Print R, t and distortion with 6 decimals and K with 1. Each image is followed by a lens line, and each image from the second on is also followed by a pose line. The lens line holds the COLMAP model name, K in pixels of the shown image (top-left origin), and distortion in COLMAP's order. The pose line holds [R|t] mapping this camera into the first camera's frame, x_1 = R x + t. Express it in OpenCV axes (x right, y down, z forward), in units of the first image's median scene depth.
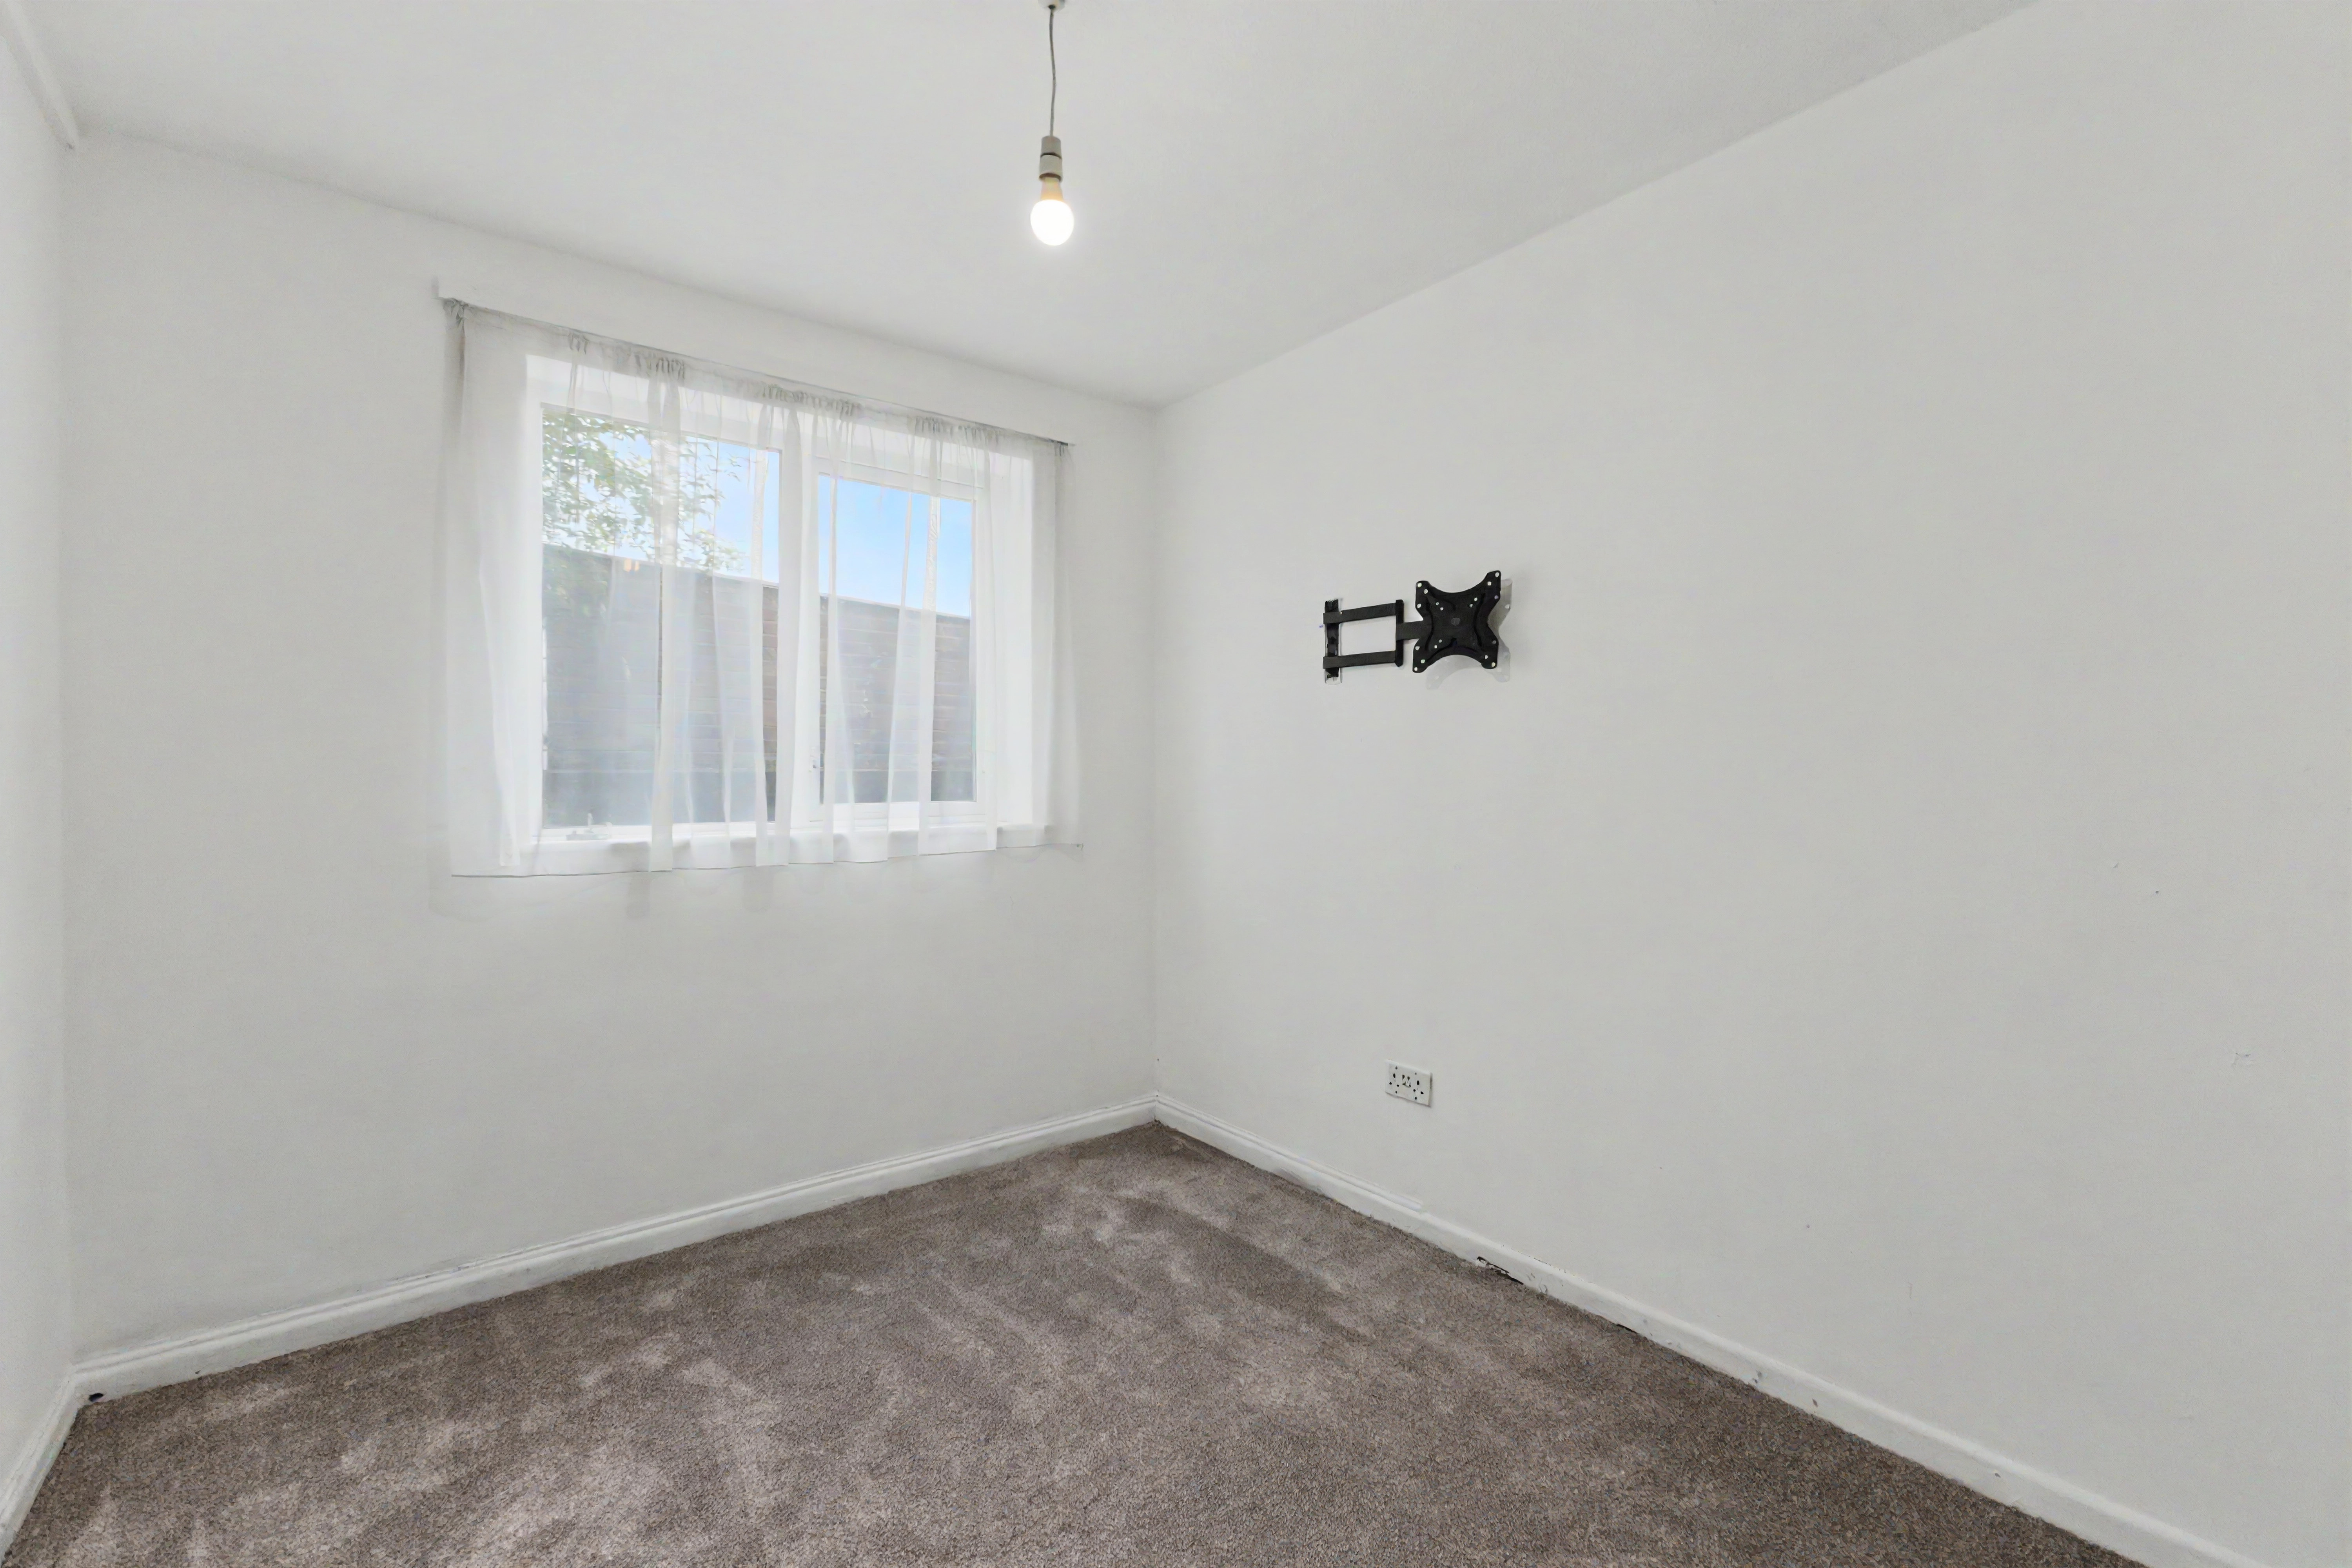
lens RADIAL K [[1007.7, 0, 1179.1], [0, 1007.7, 775.0], [0, 0, 1]] dist [0.011195, -0.004786]
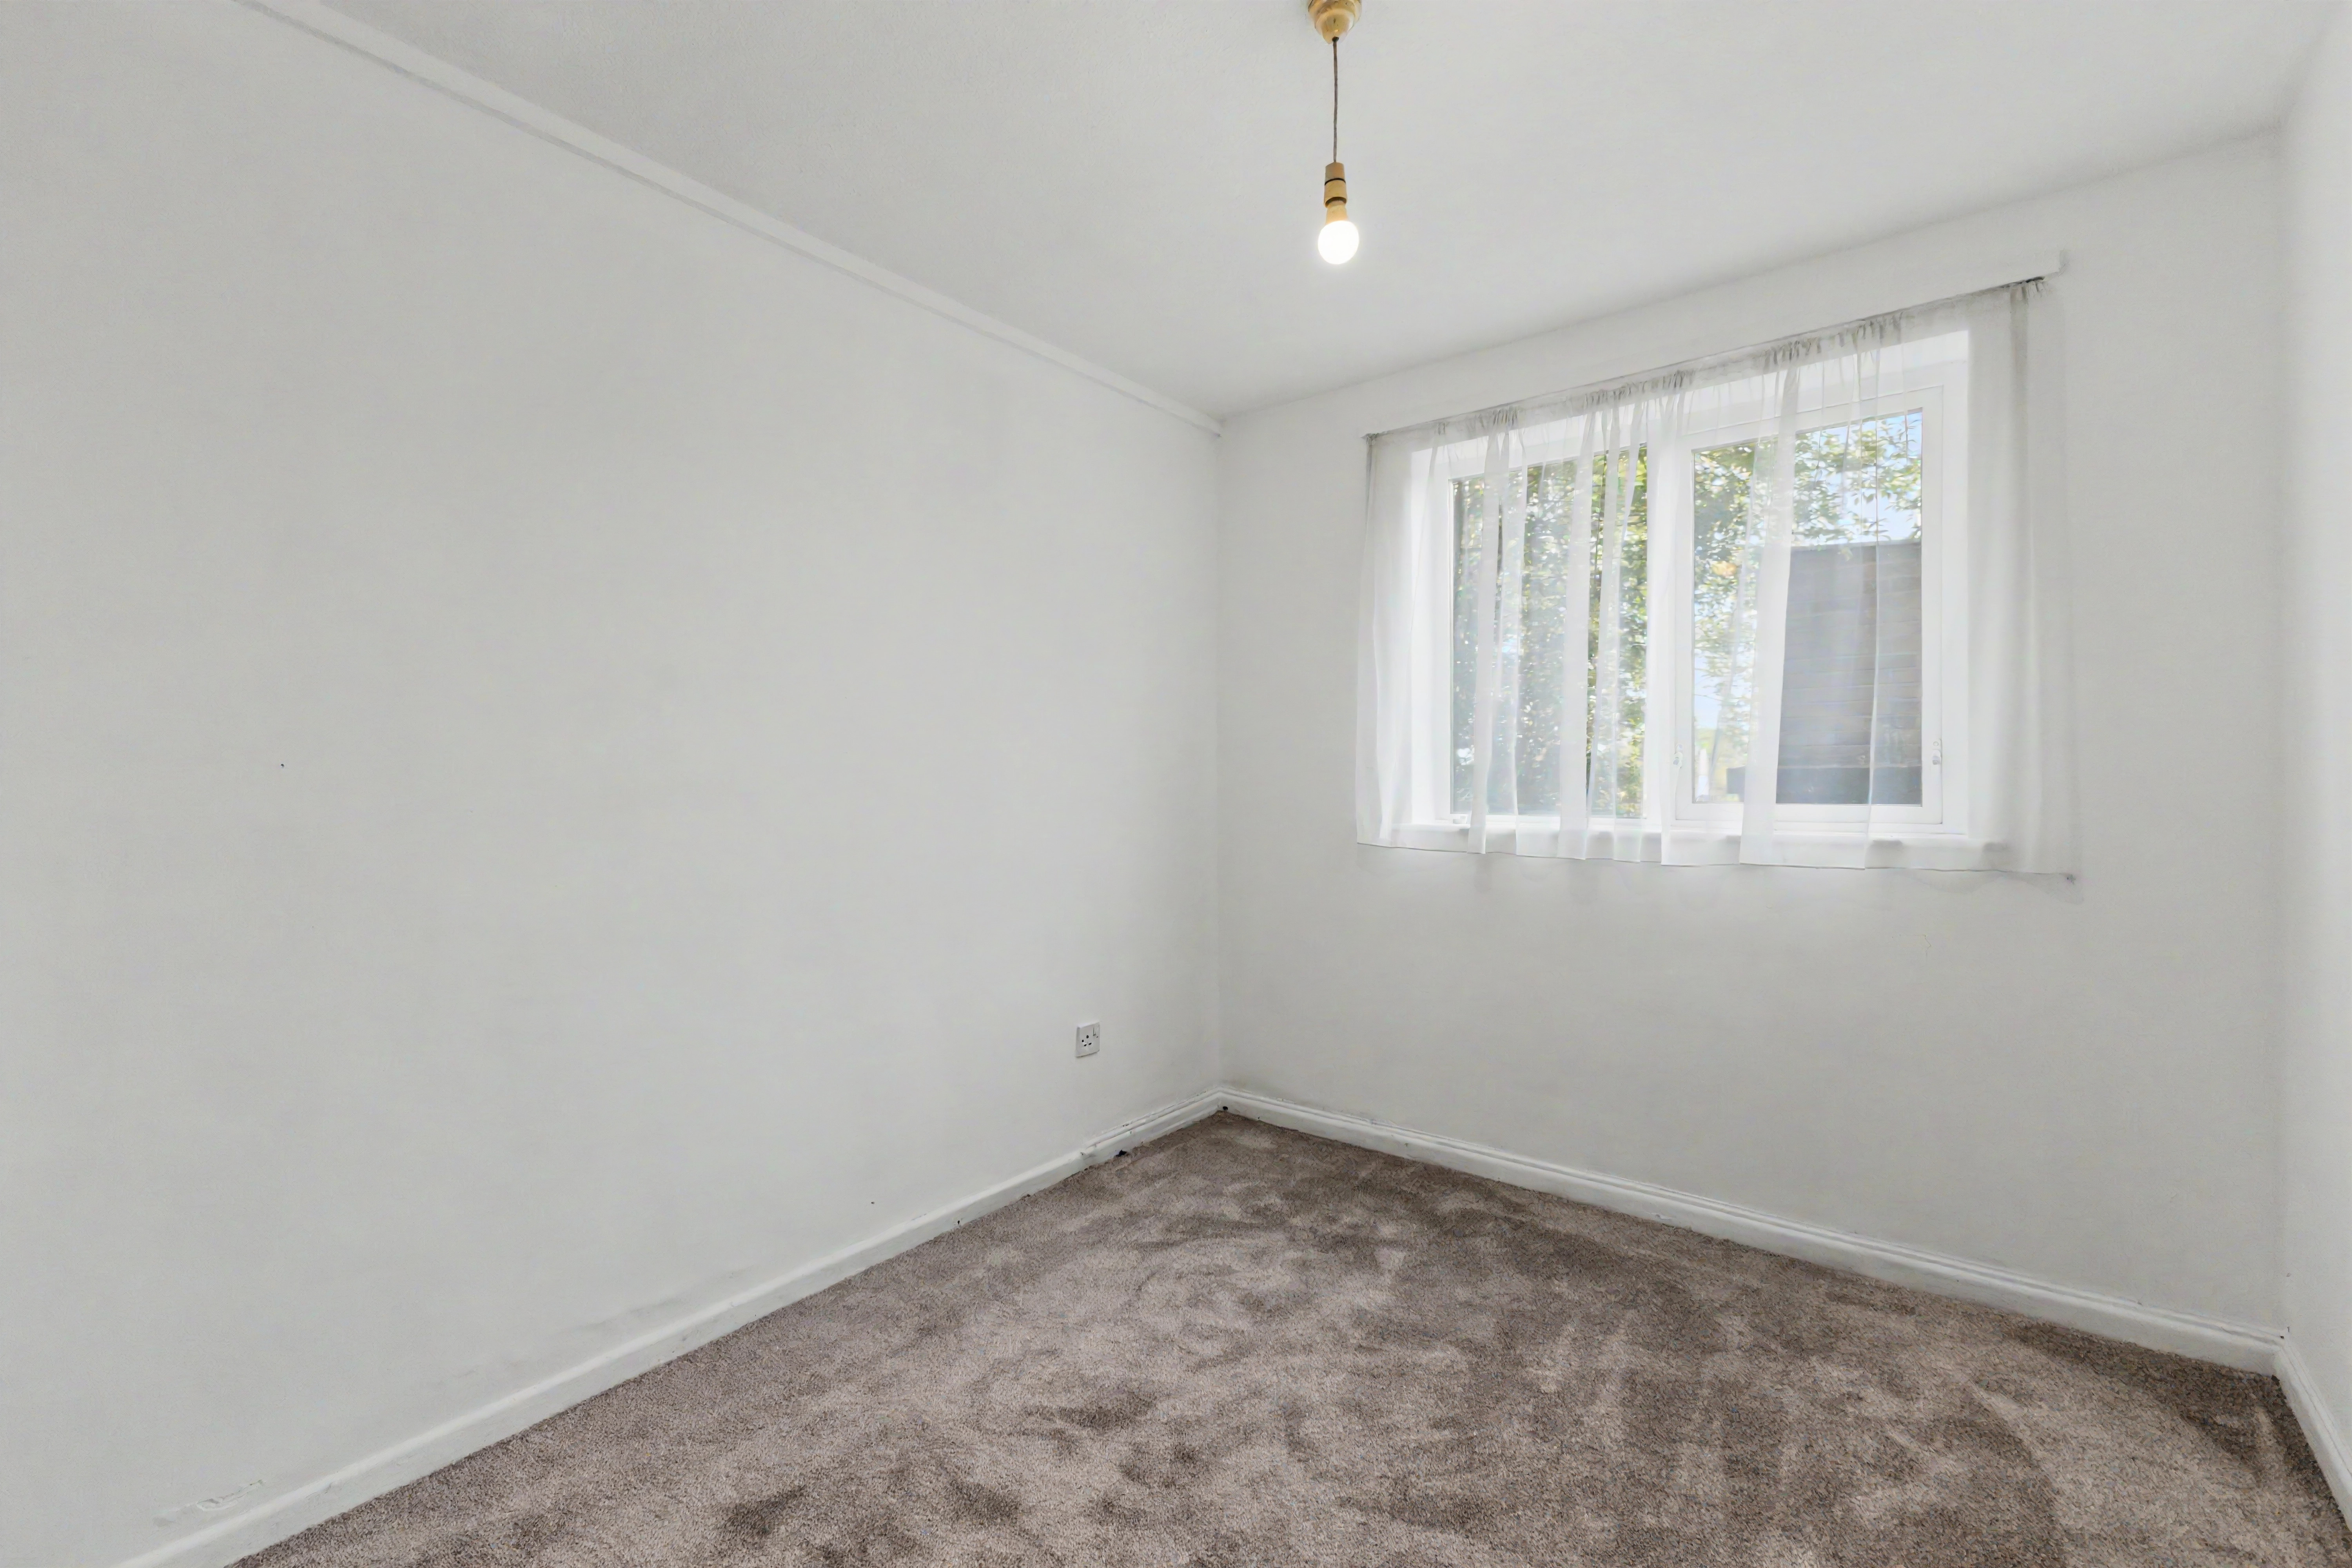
lens RADIAL K [[989.0, 0, 1166.9], [0, 989.0, 783.1], [0, 0, 1]] dist [0.001603, -0.000114]
pose [[0.240268, 0.011114, -0.970643, 0.508443], [0.000458, 0.999933, 0.011563, -0.000680], [0.970707, -0.003222, 0.240247, 0.361951]]
